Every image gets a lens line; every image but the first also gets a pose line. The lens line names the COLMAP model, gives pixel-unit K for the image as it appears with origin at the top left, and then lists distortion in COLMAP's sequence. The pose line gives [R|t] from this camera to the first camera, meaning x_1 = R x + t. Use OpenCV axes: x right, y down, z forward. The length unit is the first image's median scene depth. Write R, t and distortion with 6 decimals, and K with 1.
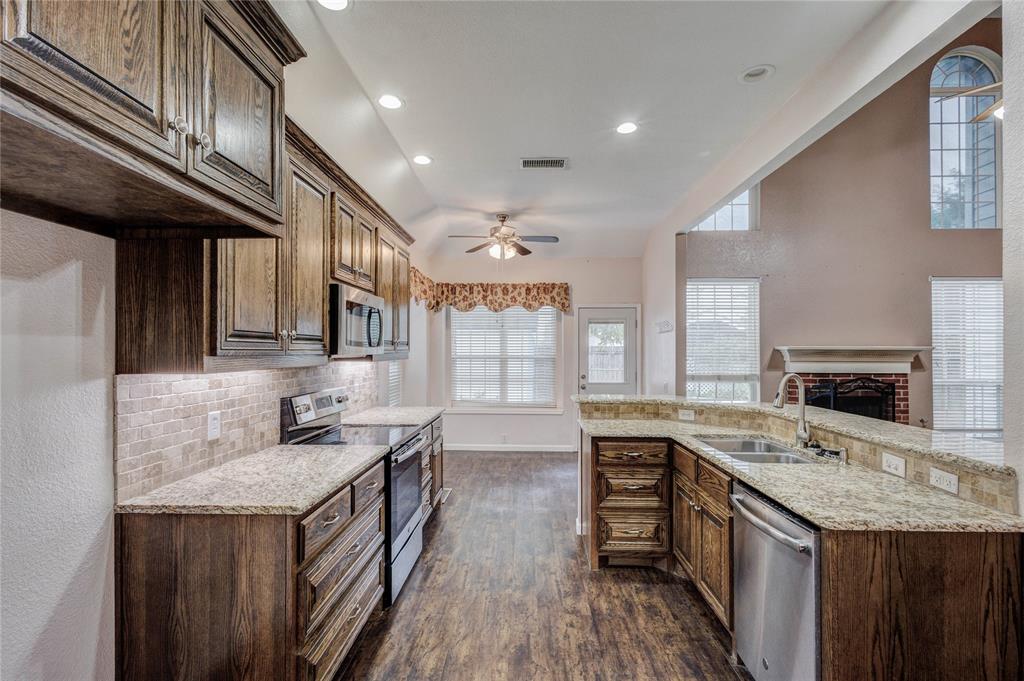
lens RADIAL K [[472.1, 0, 511.8], [0, 472.1, 348.4], [0, 0, 1]] dist [0.010264, -0.003269]
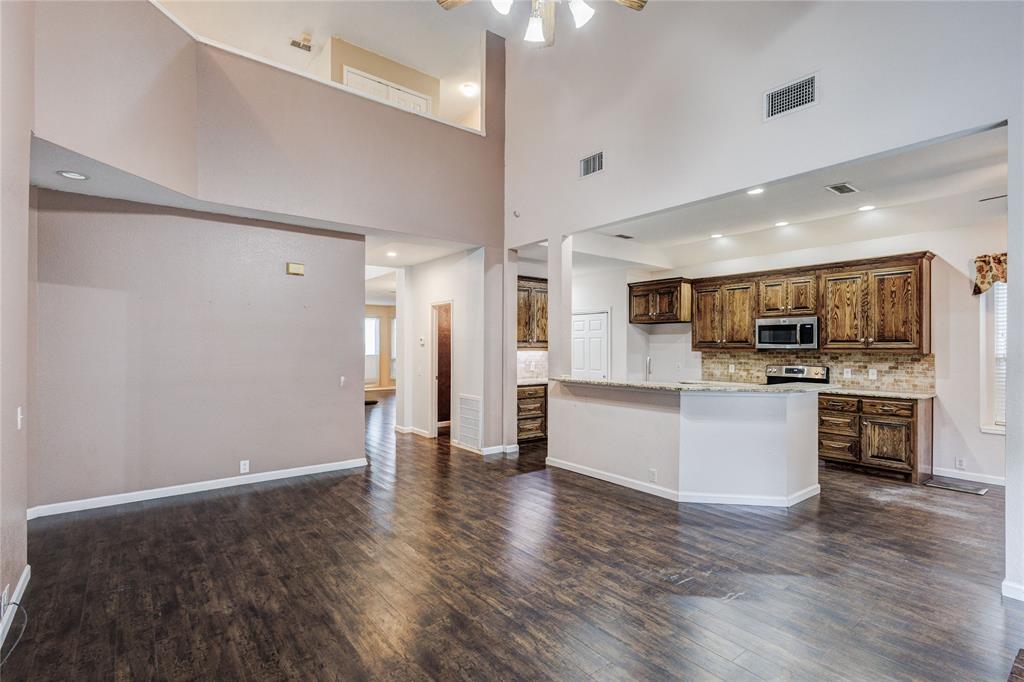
lens RADIAL K [[472.1, 0, 522.4], [0, 472.1, 345.7], [0, 0, 1]] dist [0.010264, -0.003269]
pose [[-0.757897, -0.006721, -0.652340, 1.852718], [-0.003478, 0.999974, -0.006262, 0.018013], [0.652365, -0.002477, -0.757901, 1.763470]]
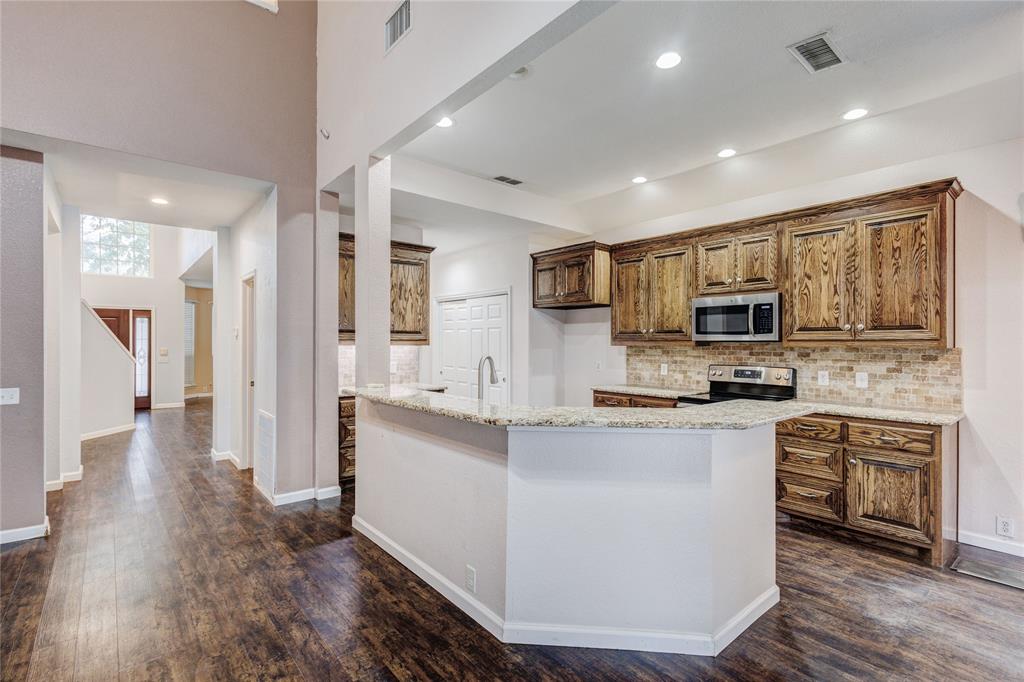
lens RADIAL K [[472.1, 0, 516.0], [0, 472.1, 341.6], [0, 0, 1]] dist [0.010264, -0.003269]
pose [[-0.735109, -0.005022, -0.677930, 1.066466], [-0.002054, 0.999984, -0.005180, 0.023866], [0.677946, -0.002416, -0.735108, 1.540898]]
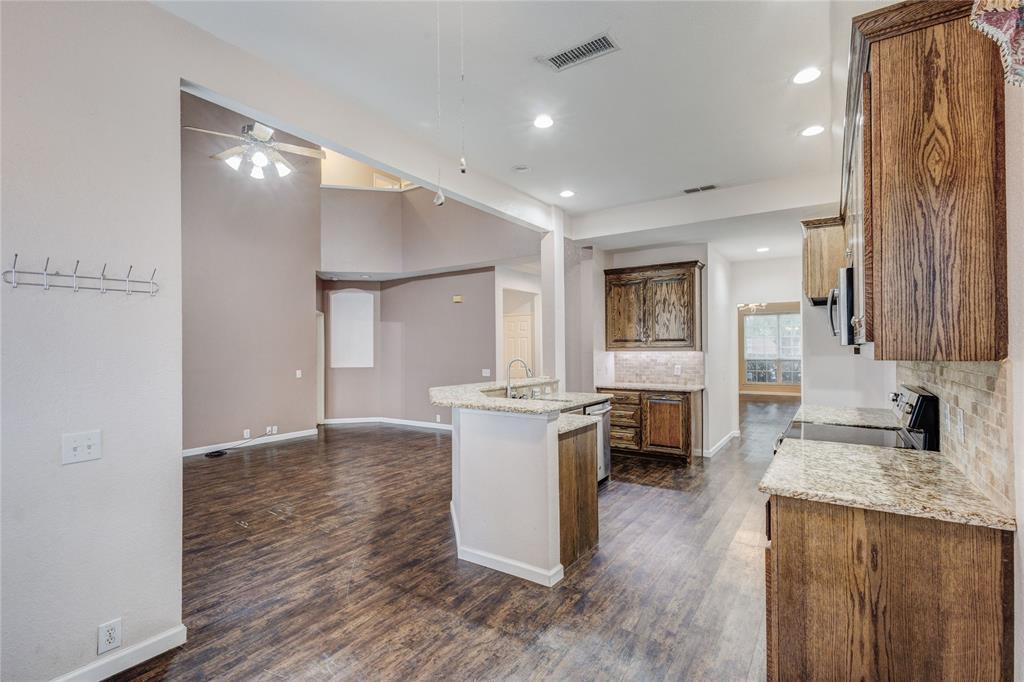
lens RADIAL K [[472.1, 0, 512.3], [0, 472.1, 339.3], [0, 0, 1]] dist [0.010264, -0.003269]
pose [[-0.853470, 0.013696, 0.520962, -0.232622], [0.003362, 0.999779, -0.020776, 0.018032], [-0.521131, -0.015981, -0.853327, 2.048523]]
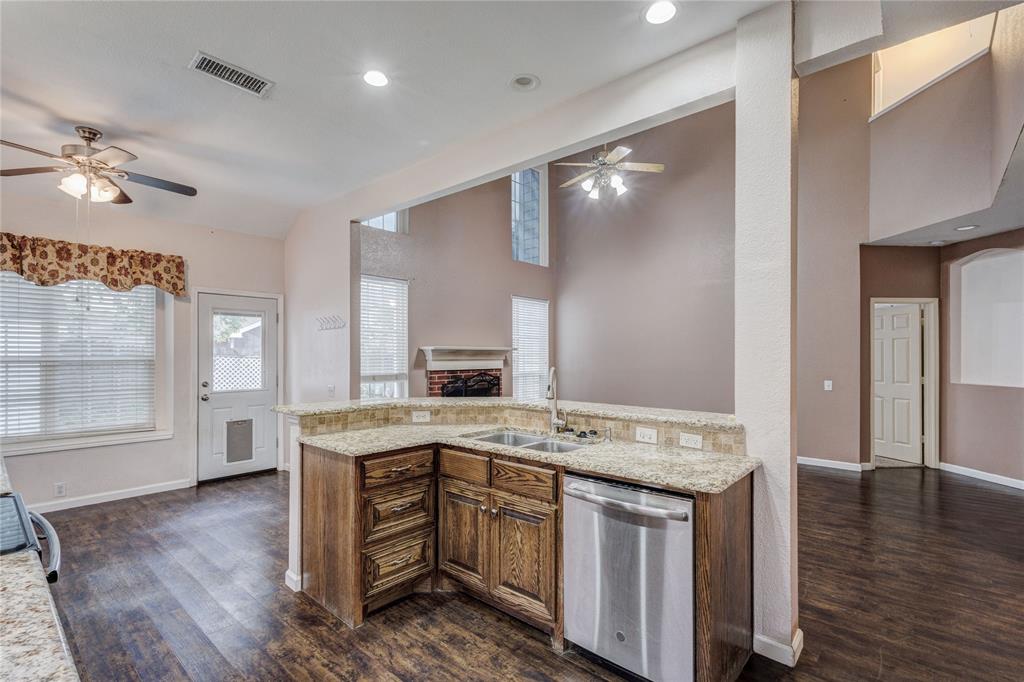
lens RADIAL K [[472.1, 0, 508.9], [0, 472.1, 353.4], [0, 0, 1]] dist [0.010264, -0.003269]
pose [[0.635929, -0.000591, 0.771747, -0.270783], [-0.003252, 0.999989, 0.003445, 0.014578], [-0.771740, -0.004701, 0.635920, 0.314095]]
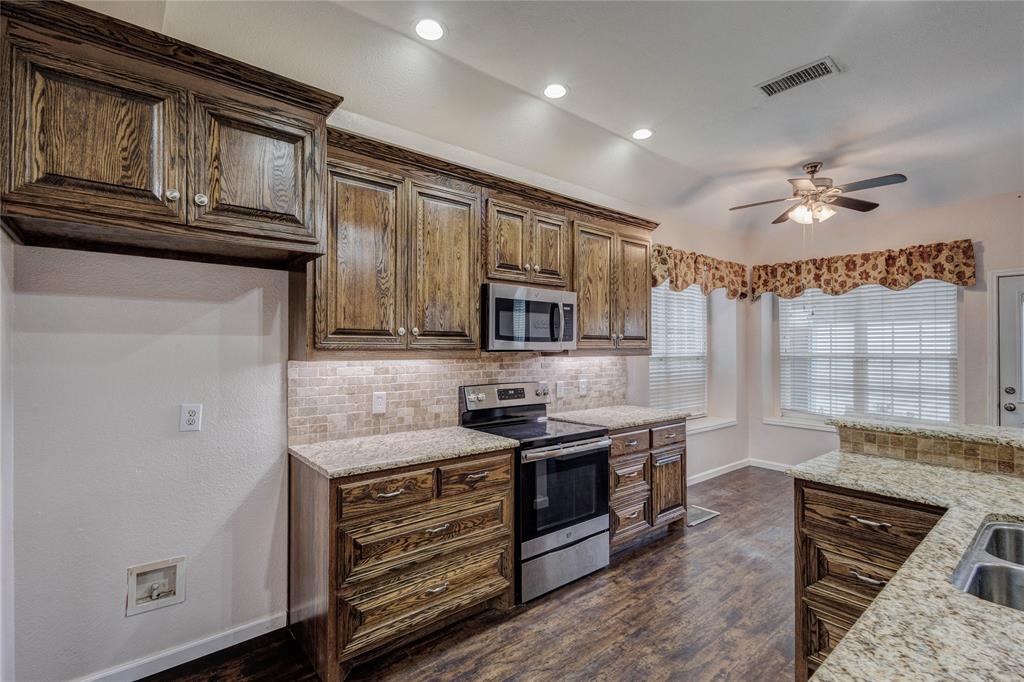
lens RADIAL K [[472.1, 0, 513.1], [0, 472.1, 344.0], [0, 0, 1]] dist [0.010264, -0.003269]
pose [[0.664728, -0.006386, -0.747058, 0.400663], [0.002112, 0.999976, -0.006669, 0.007378], [0.747082, 0.002855, 0.664725, 0.279274]]
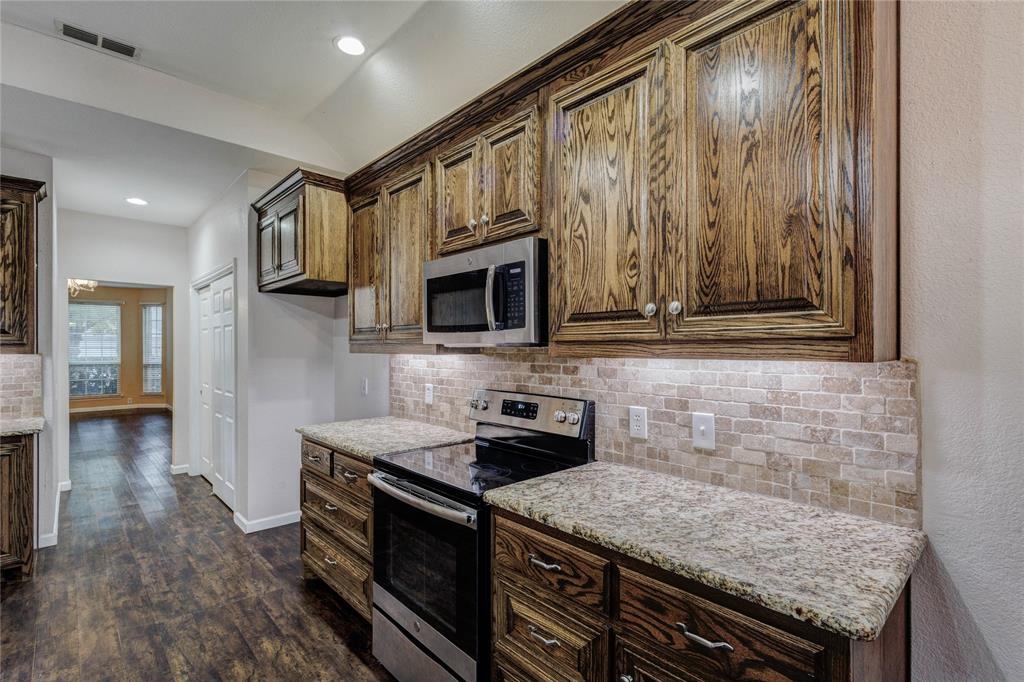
lens RADIAL K [[472.1, 0, 518.0], [0, 472.1, 347.6], [0, 0, 1]] dist [0.010264, -0.003269]
pose [[-0.701972, 0.001363, -0.712203, 0.123098], [0.002693, 0.999996, -0.000740, 0.018969], [0.712199, -0.002437, -0.701973, 1.476001]]
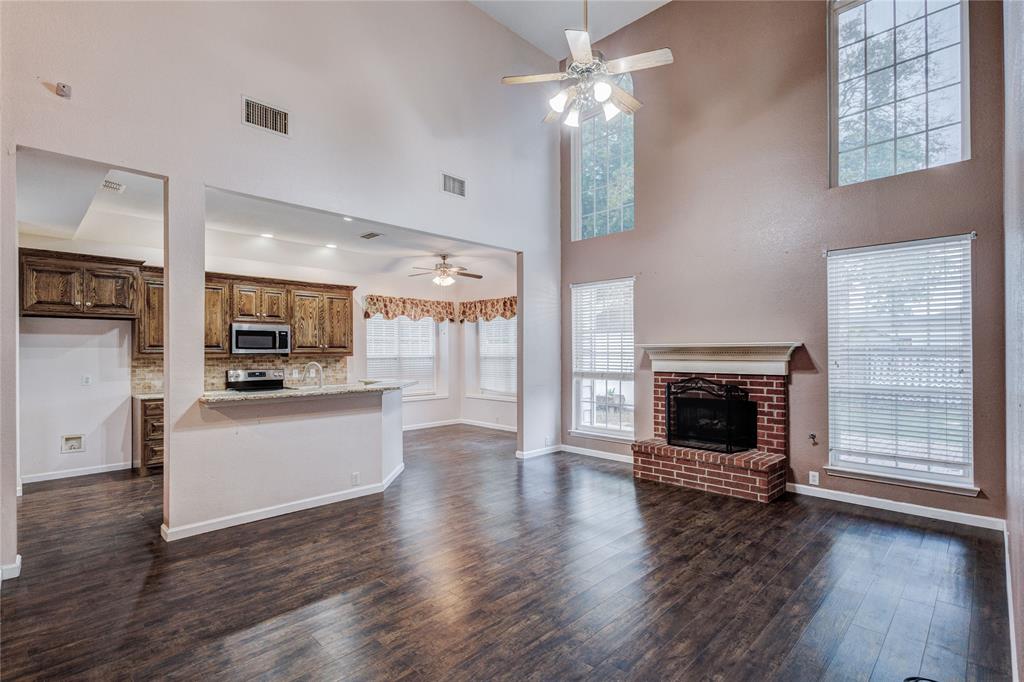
lens RADIAL K [[472.1, 0, 499.5], [0, 472.1, 348.0], [0, 0, 1]] dist [0.010264, -0.003269]
pose [[0.720377, -0.013099, -0.693459, 1.940327], [0.009040, 0.999914, -0.009497, 0.019786], [0.693524, 0.000573, 0.720434, 0.174795]]
